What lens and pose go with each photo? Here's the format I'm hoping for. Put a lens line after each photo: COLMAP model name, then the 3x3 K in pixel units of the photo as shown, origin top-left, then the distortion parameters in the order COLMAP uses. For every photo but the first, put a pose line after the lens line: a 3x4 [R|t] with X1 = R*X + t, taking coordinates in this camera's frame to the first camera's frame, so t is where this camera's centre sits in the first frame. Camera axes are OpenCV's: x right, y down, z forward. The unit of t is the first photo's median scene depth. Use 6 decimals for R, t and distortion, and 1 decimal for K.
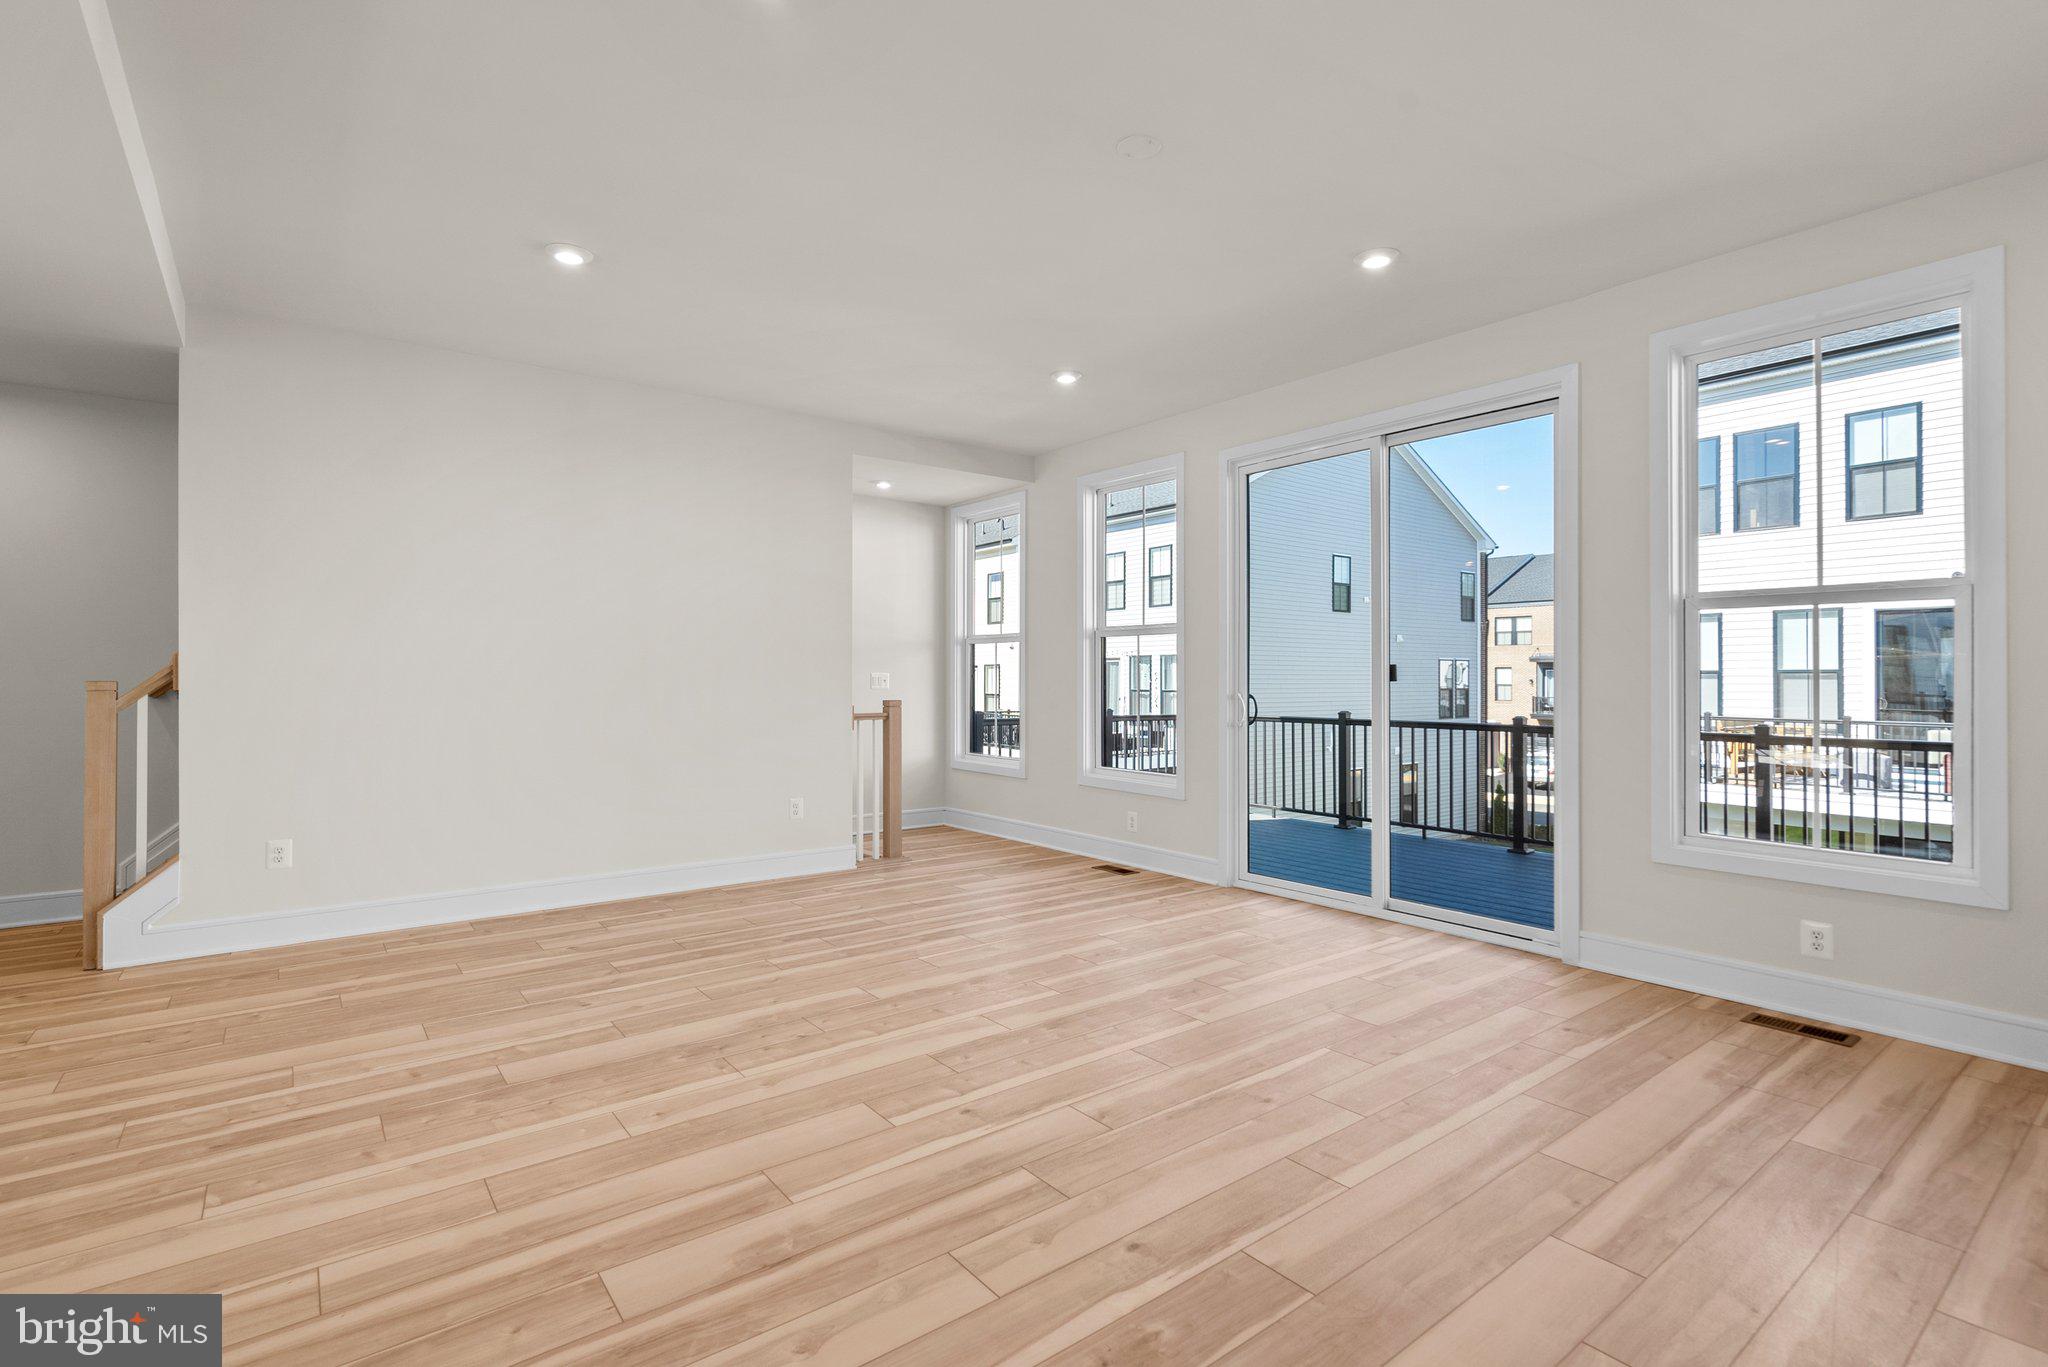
lens RADIAL K [[946.2, 0, 1019.8], [0, 946.2, 684.9], [0, 0, 1]] dist [-0.002912, -0.000035]
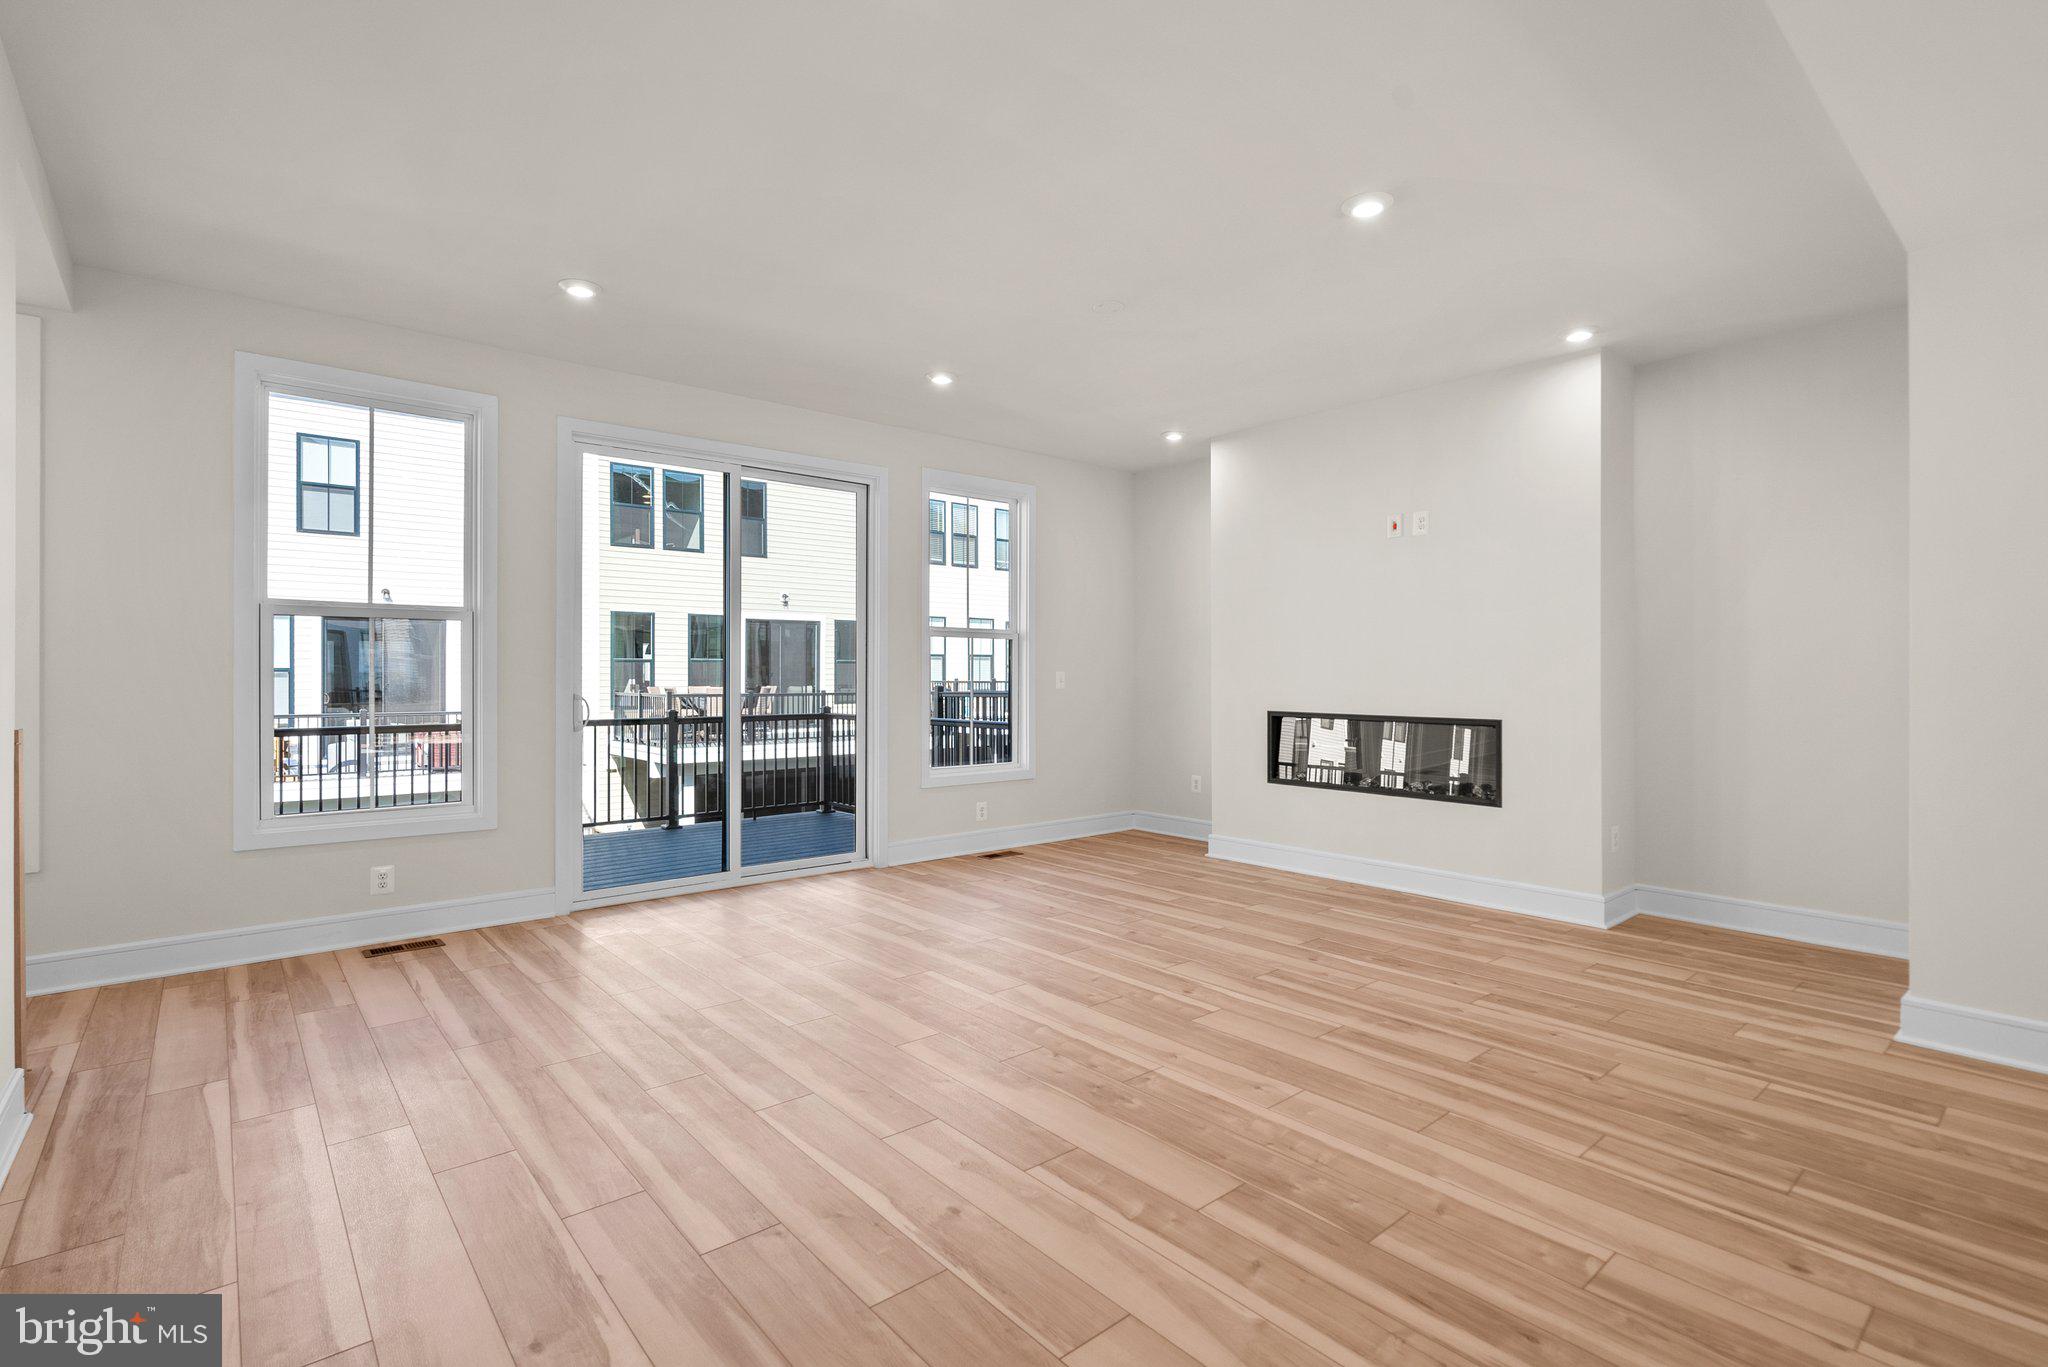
lens RADIAL K [[946.2, 0, 1014.2], [0, 946.2, 668.1], [0, 0, 1]] dist [-0.002912, -0.000035]
pose [[-0.036338, 0.006634, 0.999318, -0.955436], [0.008065, 0.999947, -0.006345, -0.009321], [-0.999307, 0.007829, -0.036390, 0.868854]]
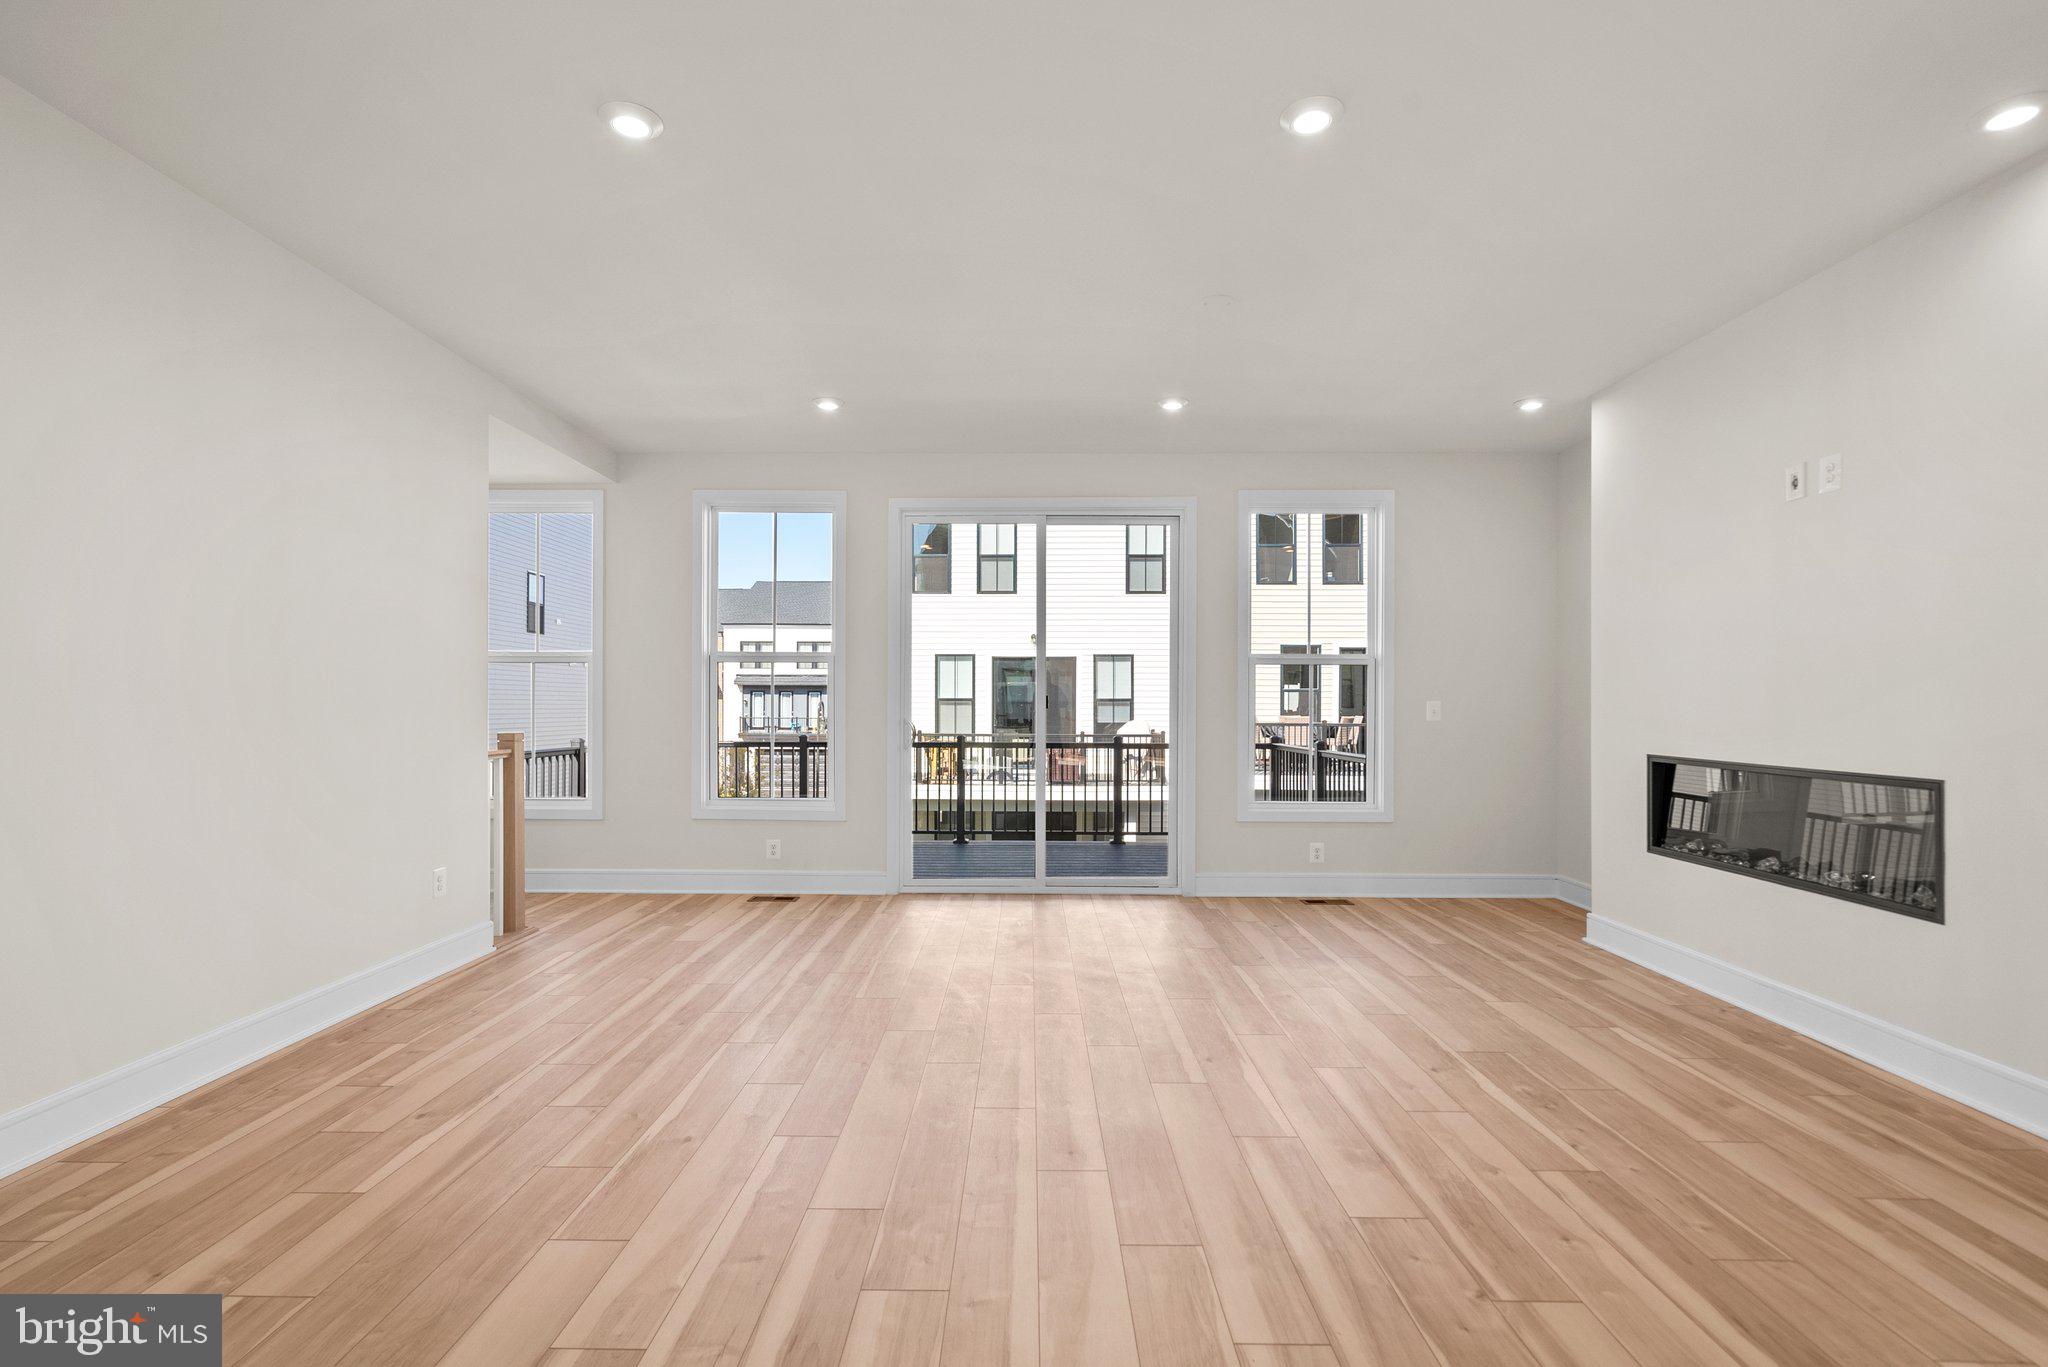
lens RADIAL K [[946.2, 0, 1015.6], [0, 946.2, 690.3], [0, 0, 1]] dist [-0.002912, -0.000035]
pose [[0.624017, 0.012463, 0.781312, -0.788152], [0.003581, 0.999817, -0.018808, -0.004169], [-0.781403, 0.014534, 0.623858, 0.283582]]
